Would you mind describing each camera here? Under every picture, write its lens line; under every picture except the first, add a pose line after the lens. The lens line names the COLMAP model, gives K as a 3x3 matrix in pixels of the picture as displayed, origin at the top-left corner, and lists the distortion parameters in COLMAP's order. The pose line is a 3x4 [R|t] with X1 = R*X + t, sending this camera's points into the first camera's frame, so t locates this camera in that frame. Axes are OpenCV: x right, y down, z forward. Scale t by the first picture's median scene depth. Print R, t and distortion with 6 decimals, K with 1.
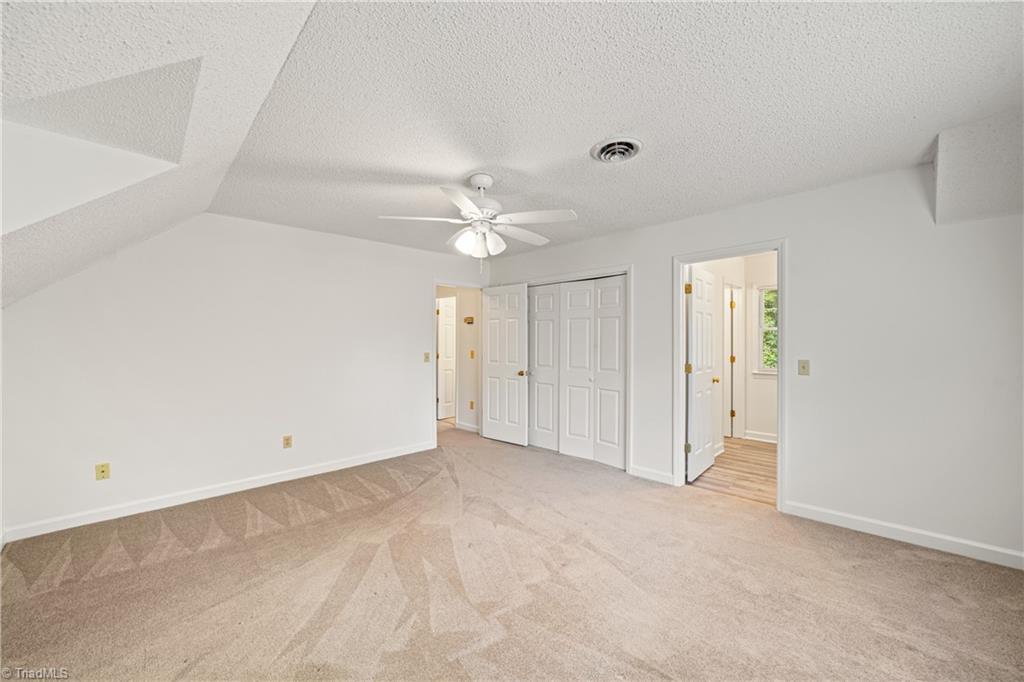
lens RADIAL K [[392.4, 0, 515.7], [0, 392.4, 343.1], [0, 0, 1]] dist [-0.009859, 0.000041]
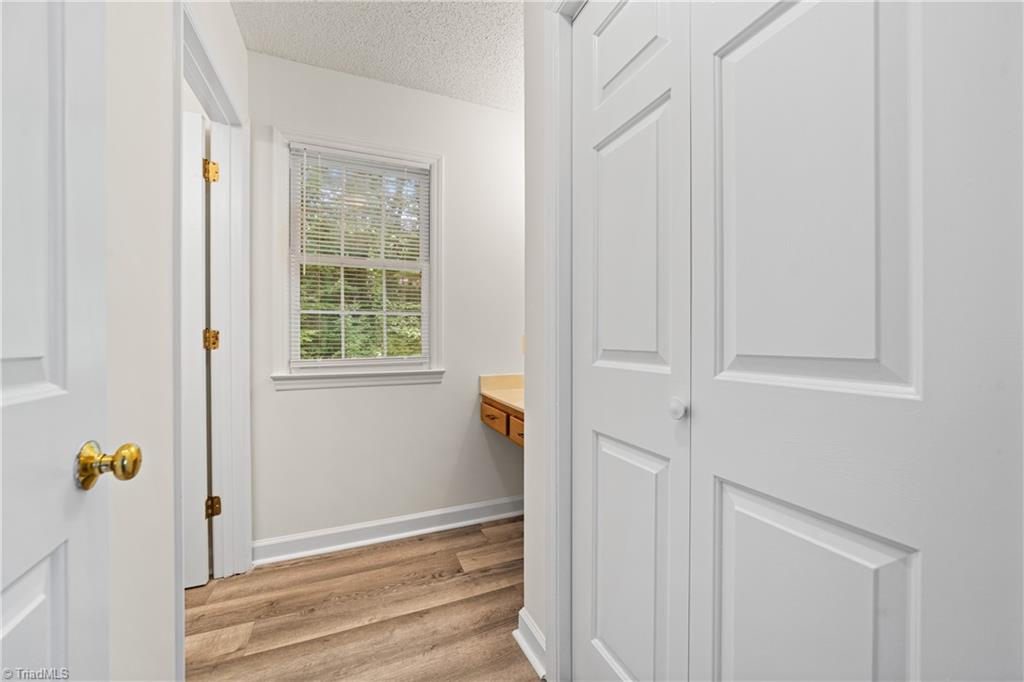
lens RADIAL K [[392.4, 0, 515.8], [0, 392.4, 342.3], [0, 0, 1]] dist [-0.009859, 0.000041]
pose [[0.359347, -0.004802, 0.933192, 0.345283], [0.002903, 0.999988, 0.004027, 0.043529], [-0.933200, 0.001262, 0.359356, 0.650824]]
